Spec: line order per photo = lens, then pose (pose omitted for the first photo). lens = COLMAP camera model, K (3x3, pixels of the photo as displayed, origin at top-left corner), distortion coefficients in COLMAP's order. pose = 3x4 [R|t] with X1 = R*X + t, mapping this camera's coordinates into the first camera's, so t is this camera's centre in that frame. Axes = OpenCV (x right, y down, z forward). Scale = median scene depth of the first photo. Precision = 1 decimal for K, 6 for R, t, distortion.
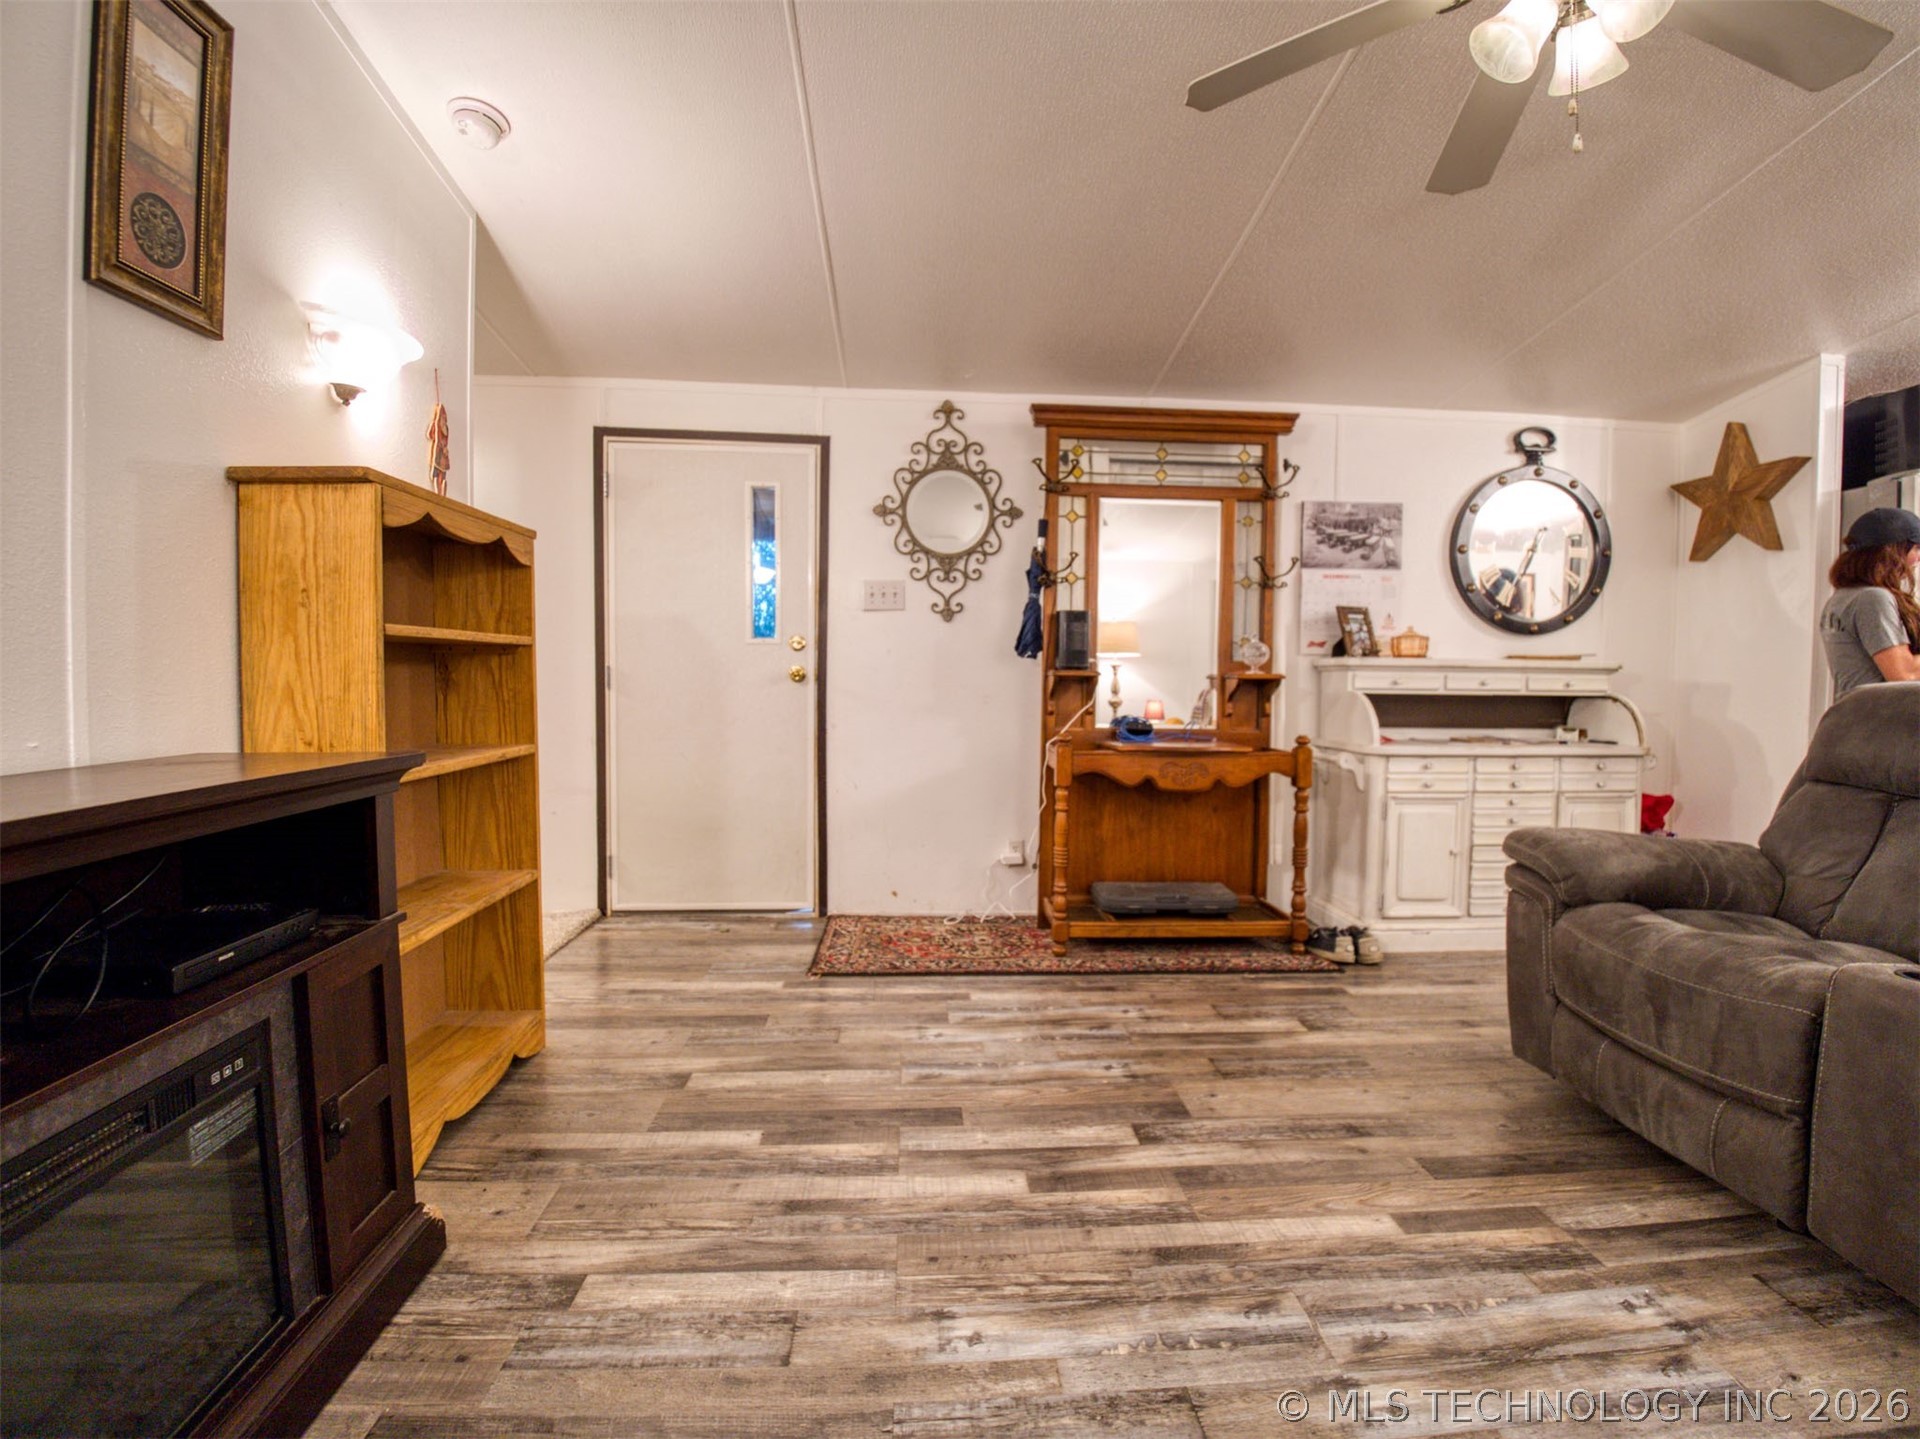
lens RADIAL K [[864.7, 0, 970.8], [0, 864.7, 710.6], [0, 0, 1]] dist [-0.010656, -0.019813]
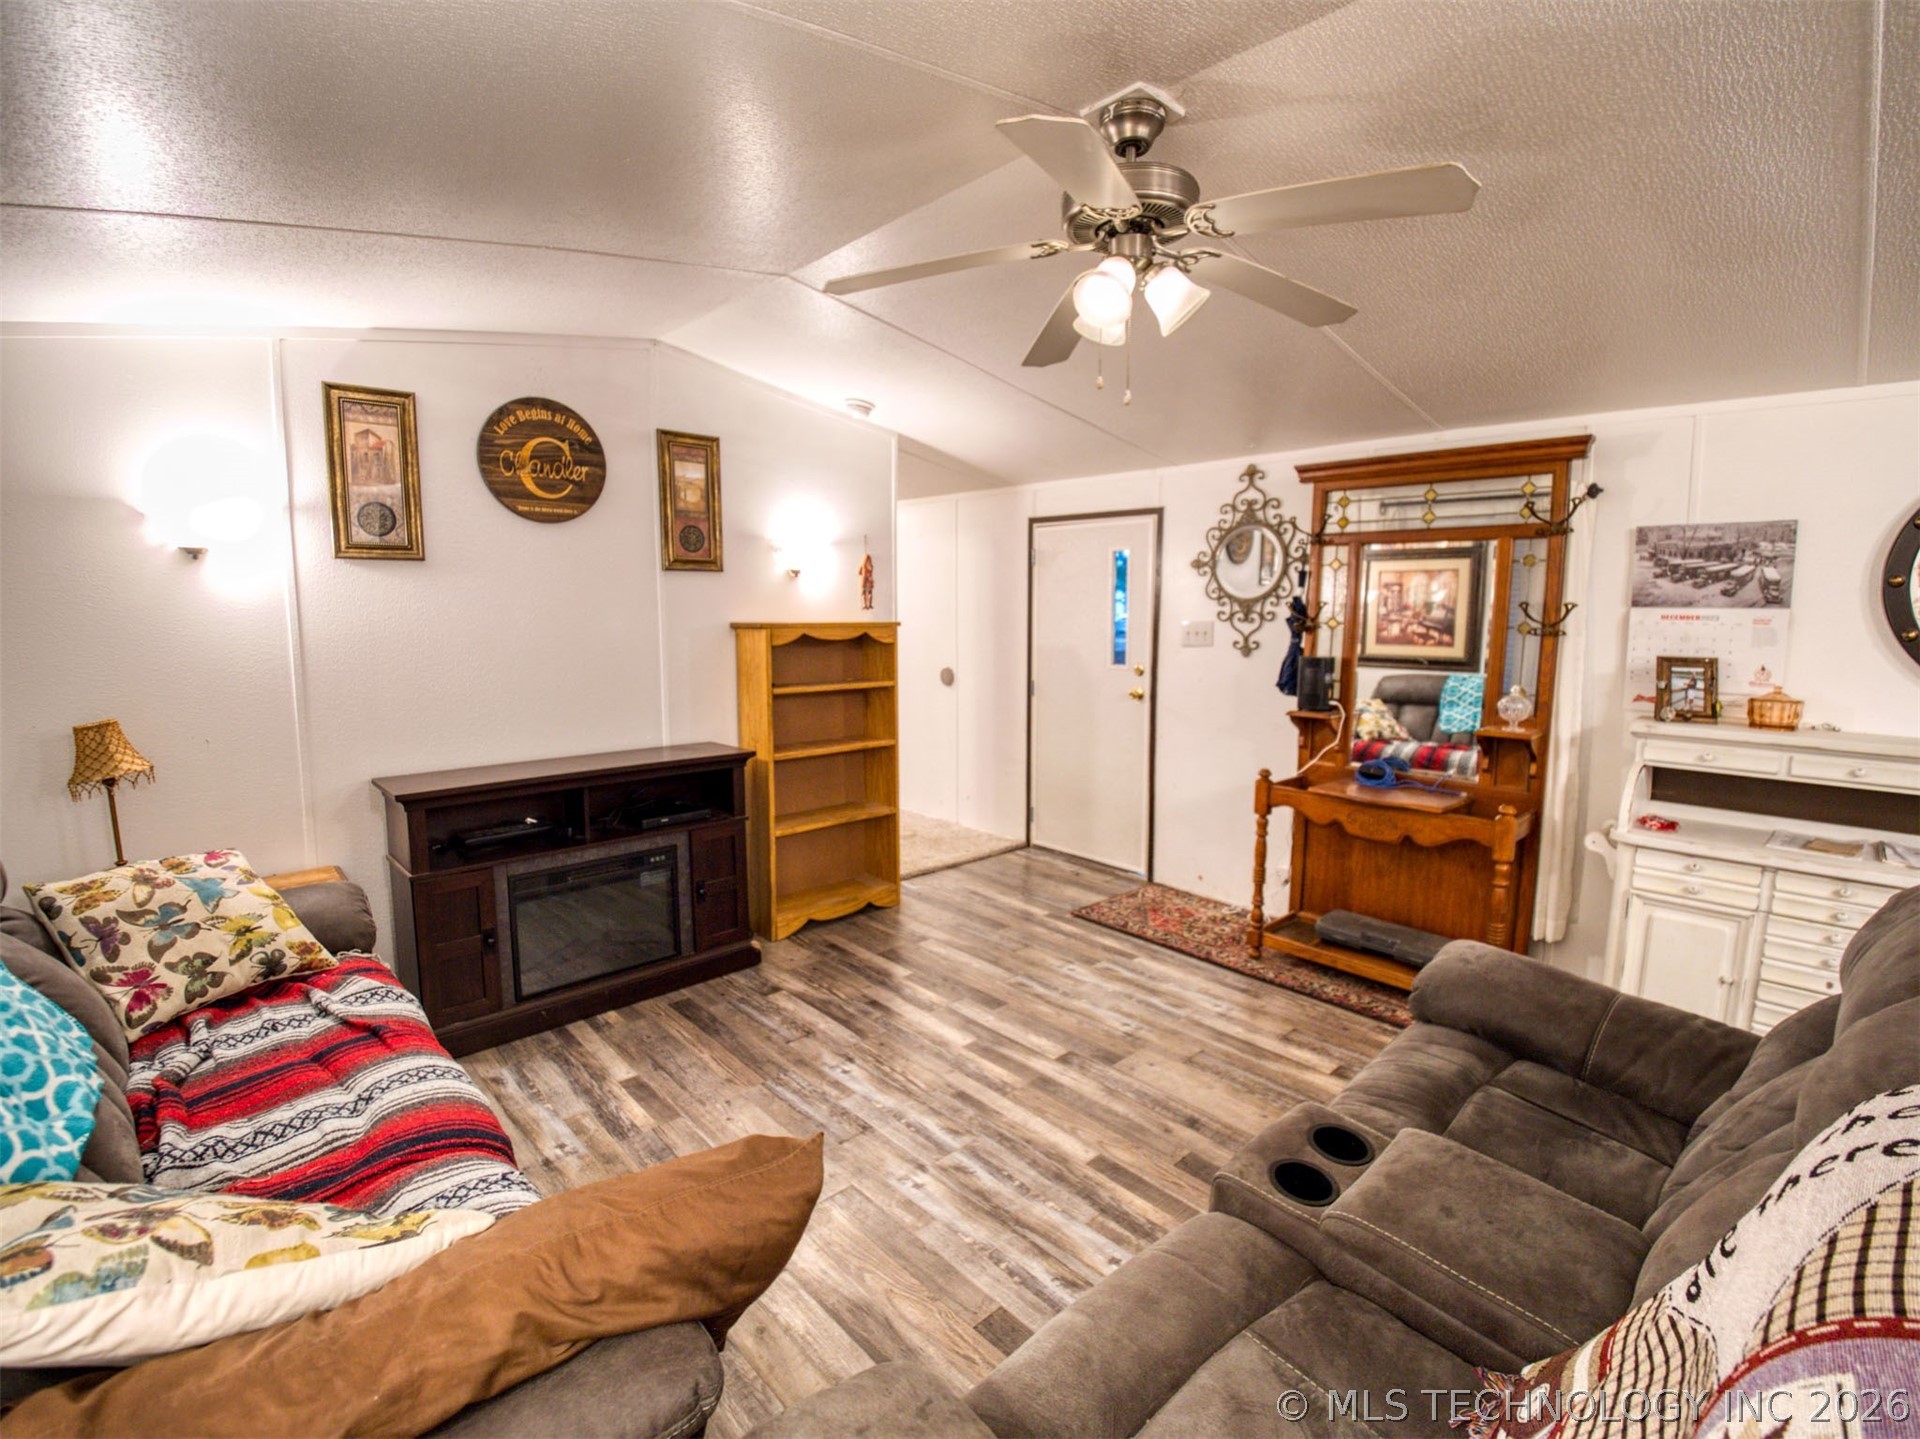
lens RADIAL K [[864.7, 0, 970.8], [0, 864.7, 710.6], [0, 0, 1]] dist [-0.010656, -0.019813]
pose [[0.640086, 0.084857, -0.763603, 0.649264], [-0.035358, 0.996082, 0.081053, -0.115766], [0.767489, -0.024881, 0.640579, -0.026971]]
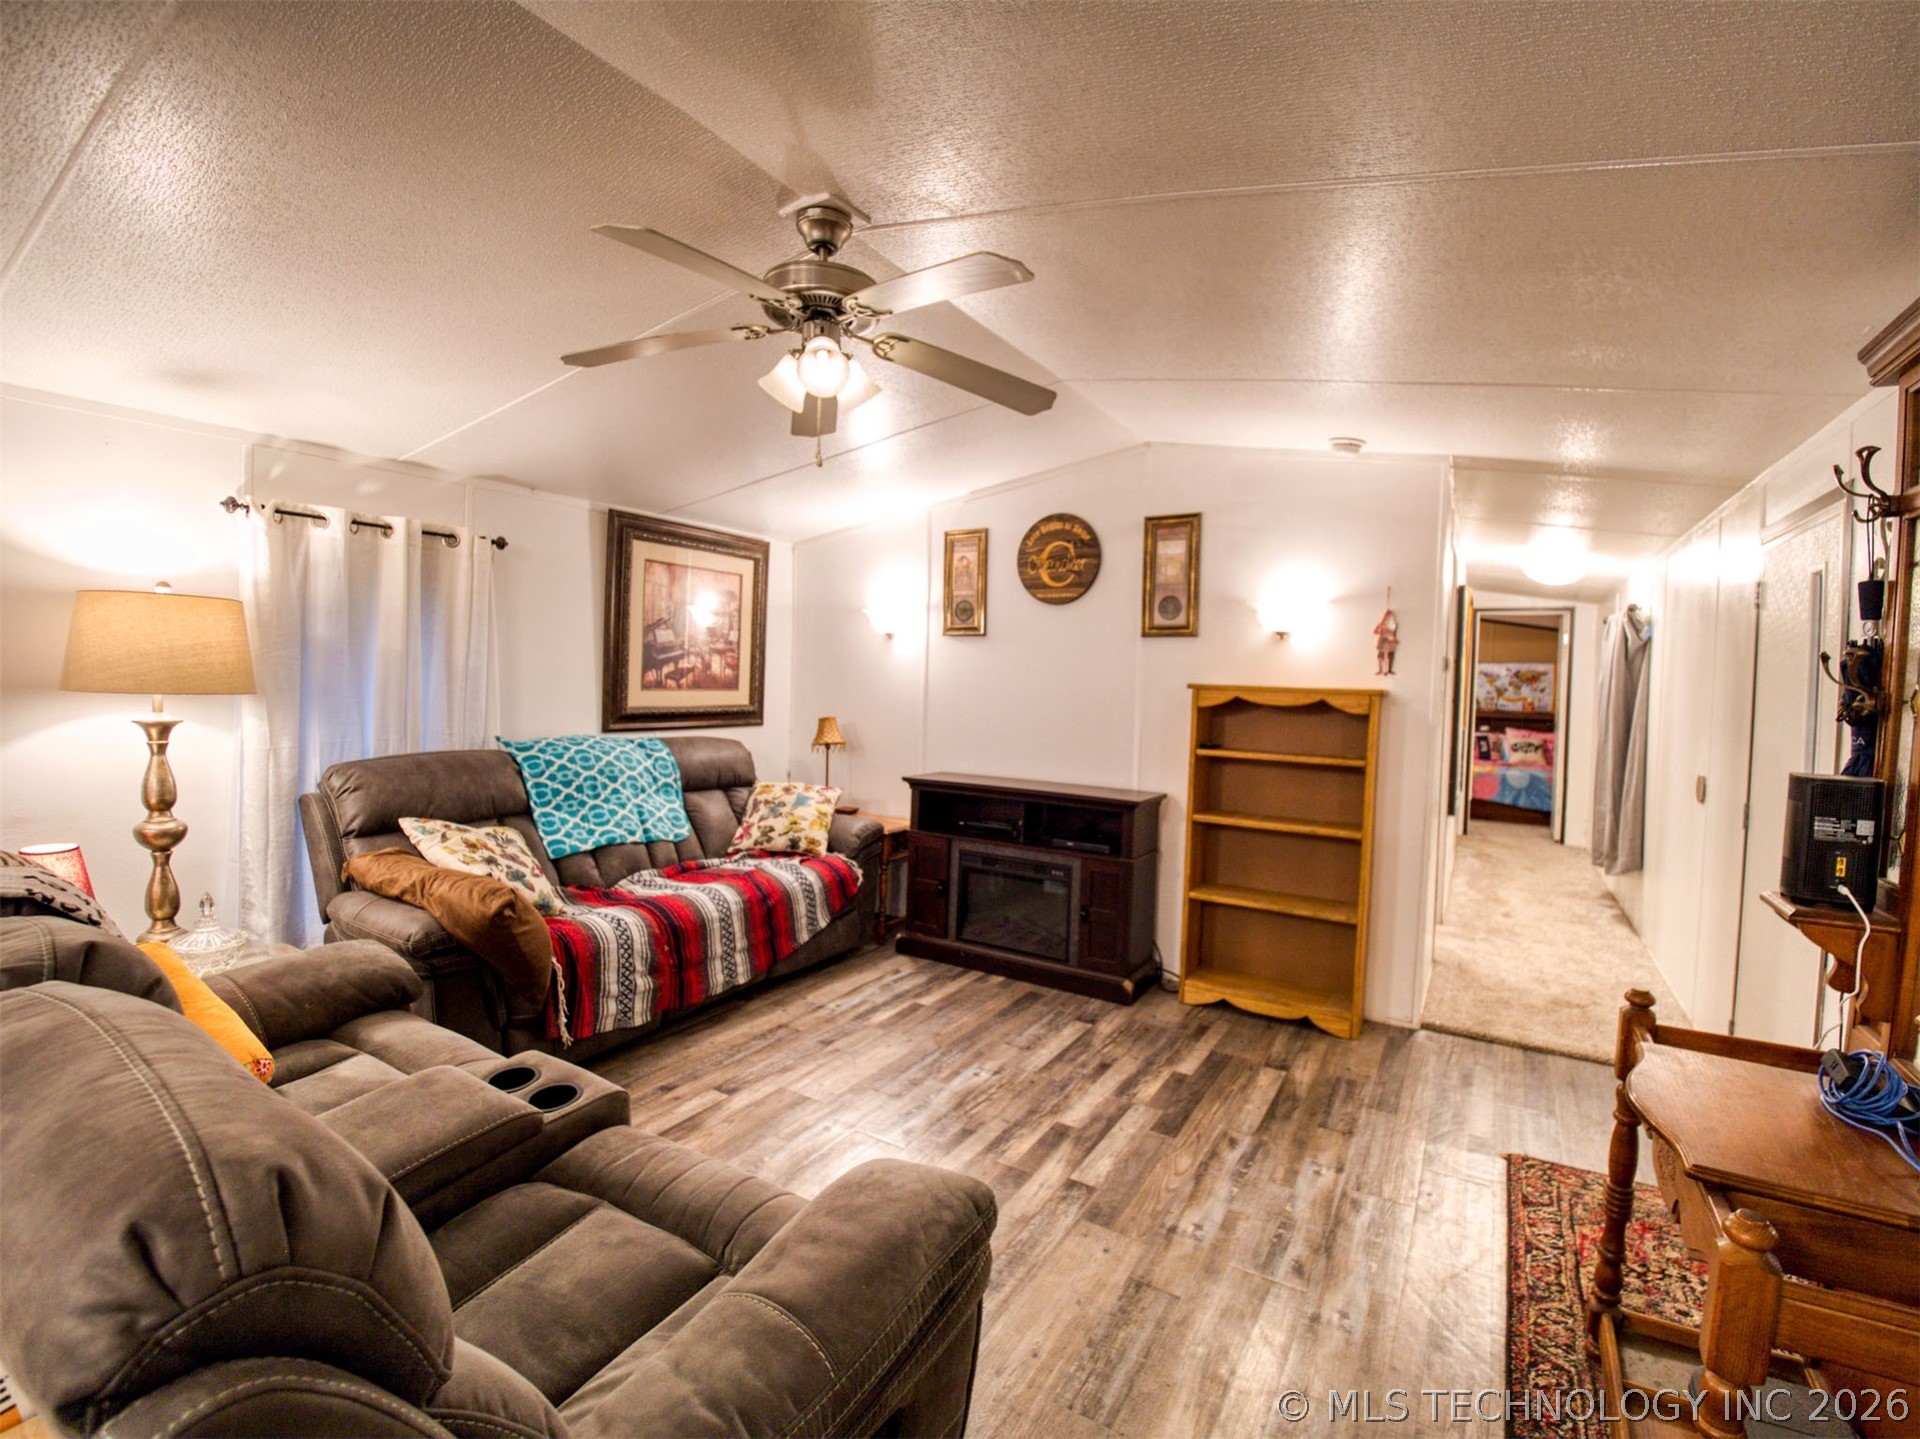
lens RADIAL K [[864.7, 0, 970.8], [0, 864.7, 710.6], [0, 0, 1]] dist [-0.010656, -0.019813]
pose [[-0.571232, 0.007406, -0.820755, 0.723508], [-0.071739, 0.995682, 0.058914, -0.138843], [0.817648, 0.092534, -0.568234, 0.842232]]
